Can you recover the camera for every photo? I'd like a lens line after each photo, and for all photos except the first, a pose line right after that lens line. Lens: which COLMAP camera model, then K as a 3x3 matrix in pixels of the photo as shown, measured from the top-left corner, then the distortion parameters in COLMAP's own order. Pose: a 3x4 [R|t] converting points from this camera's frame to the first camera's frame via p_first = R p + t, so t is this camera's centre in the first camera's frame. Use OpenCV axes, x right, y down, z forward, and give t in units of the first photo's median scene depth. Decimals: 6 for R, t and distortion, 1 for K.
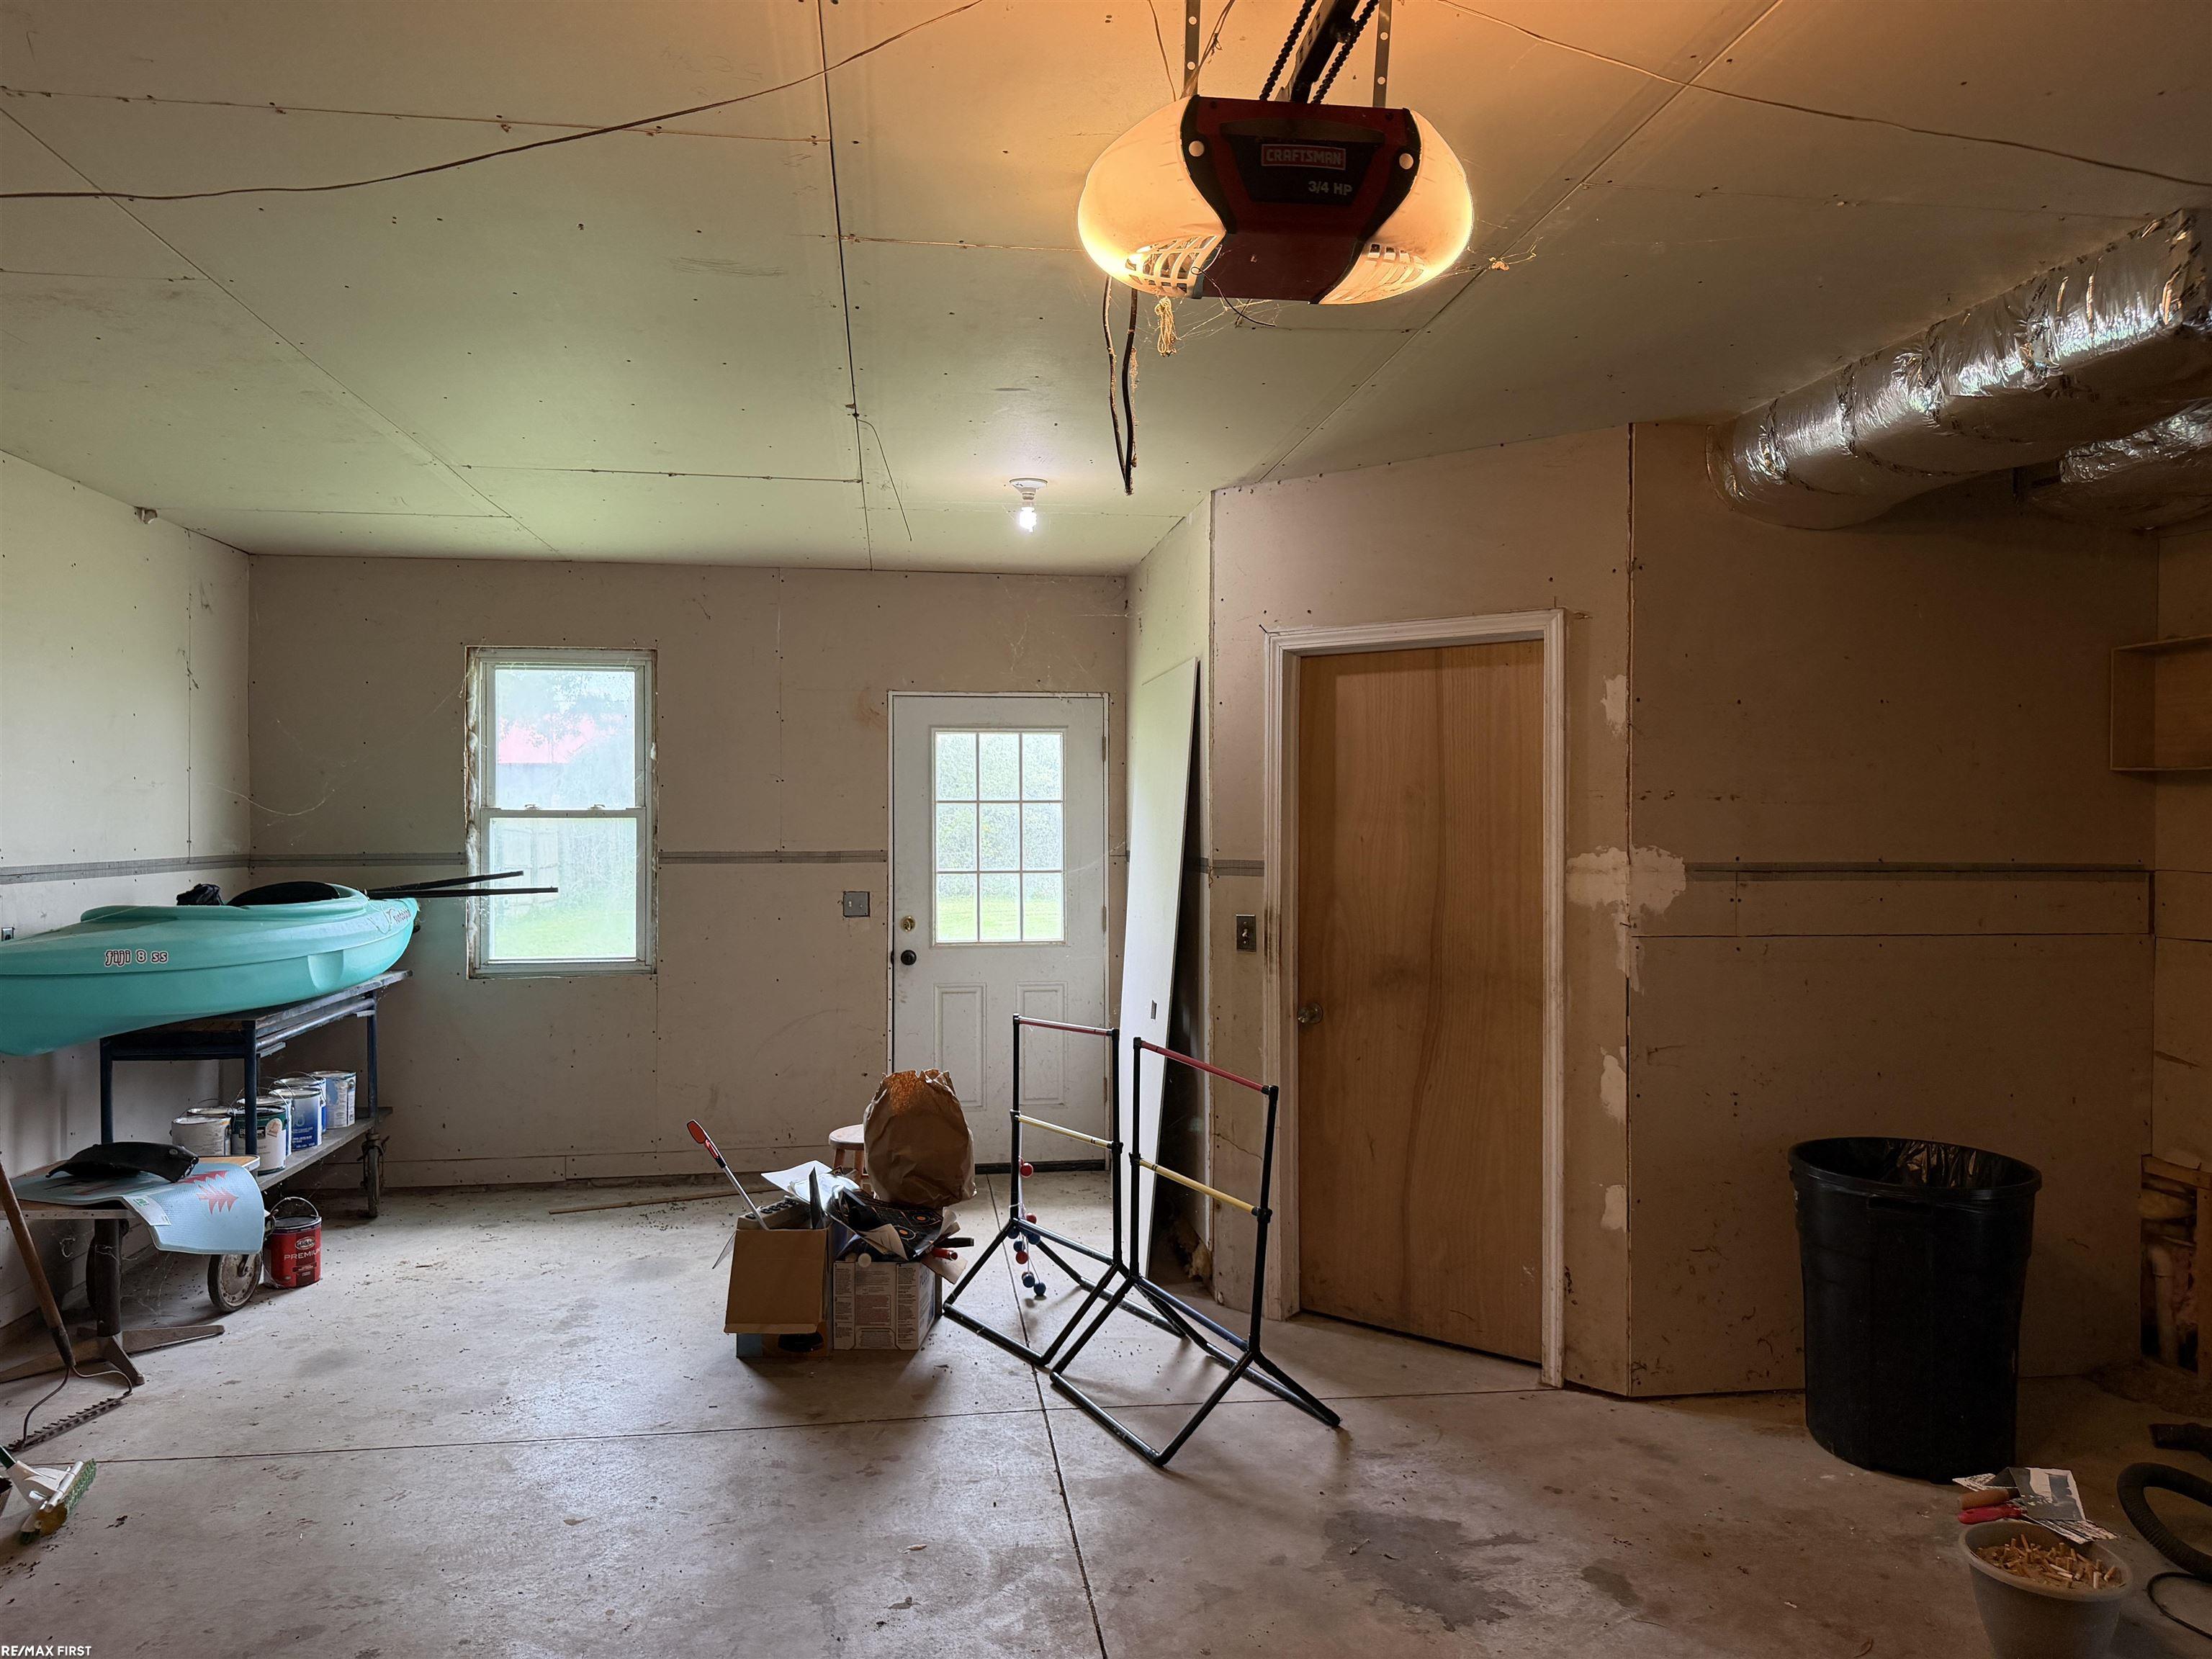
lens RADIAL K [[1559.1, 0, 1106.3], [0, 1559.1, 823.6], [0, 0, 1]] dist [0.043363, 0.000653]
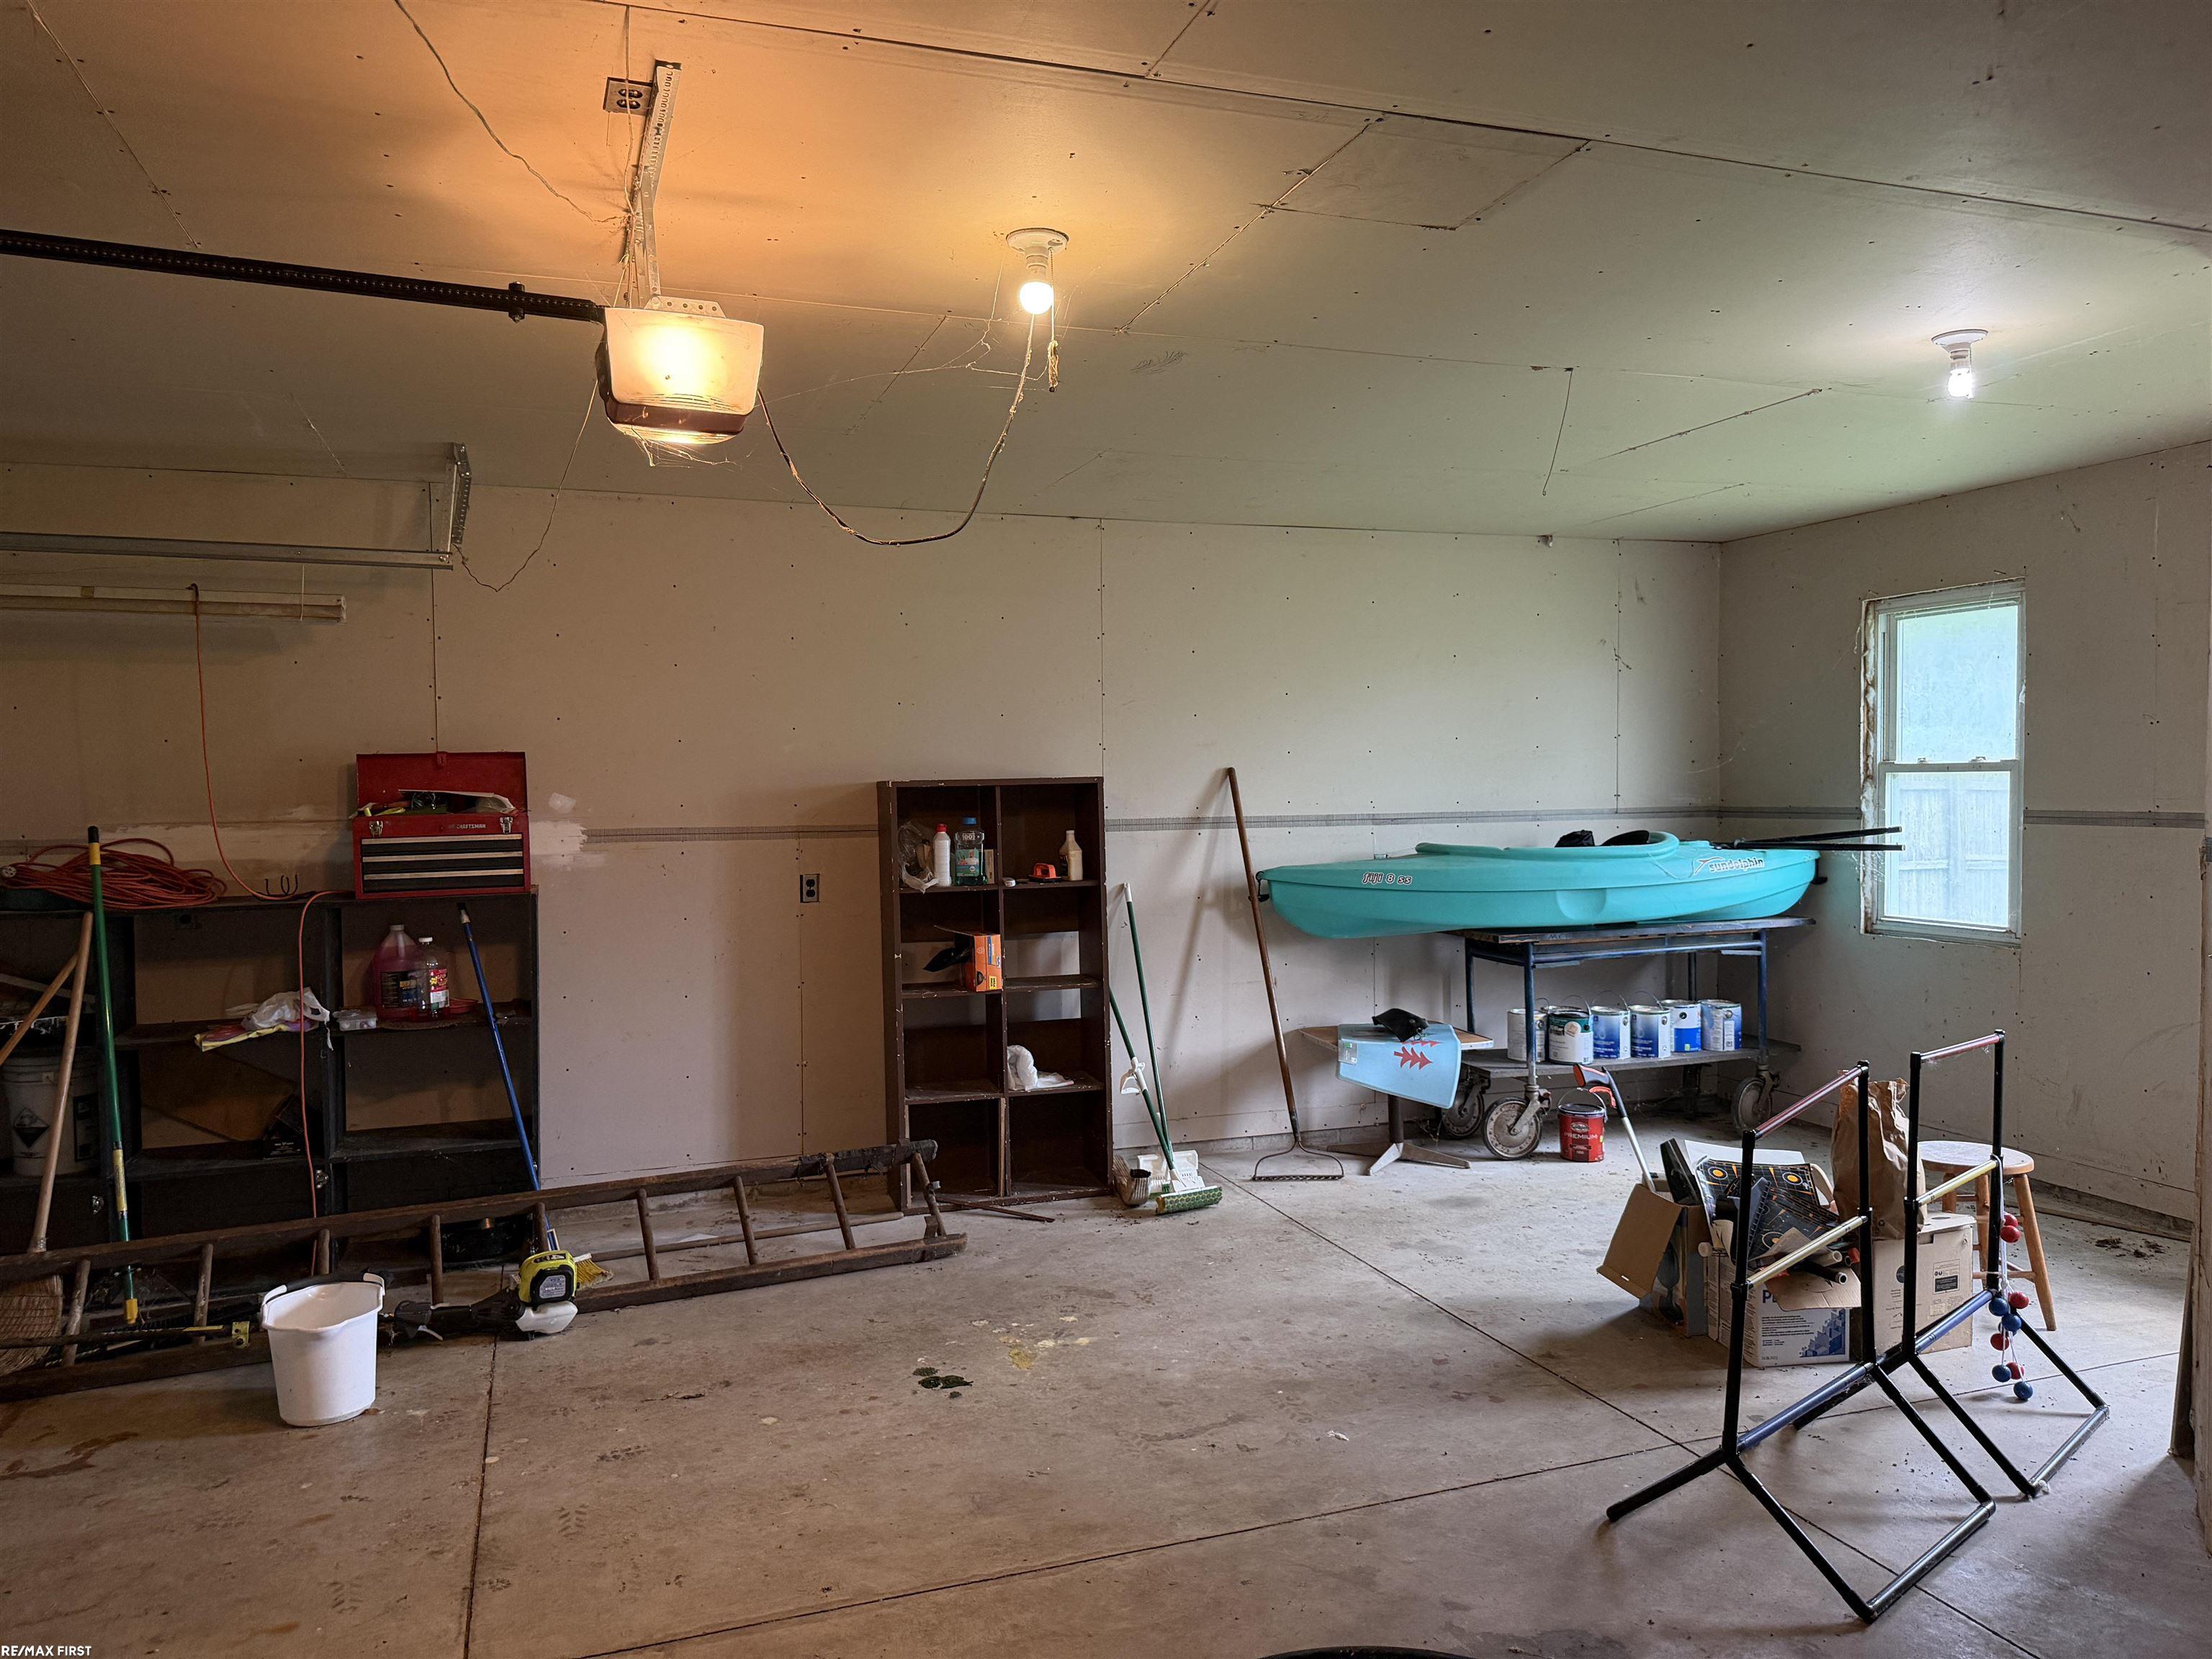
lens RADIAL K [[1559.1, 0, 1108.1], [0, 1559.1, 833.9], [0, 0, 1]] dist [0.043363, 0.000653]
pose [[0.225831, 0.030777, -0.973680, 0.486283], [0.007551, 0.999415, 0.033342, -0.001598], [0.974137, -0.014882, 0.225467, 0.320470]]
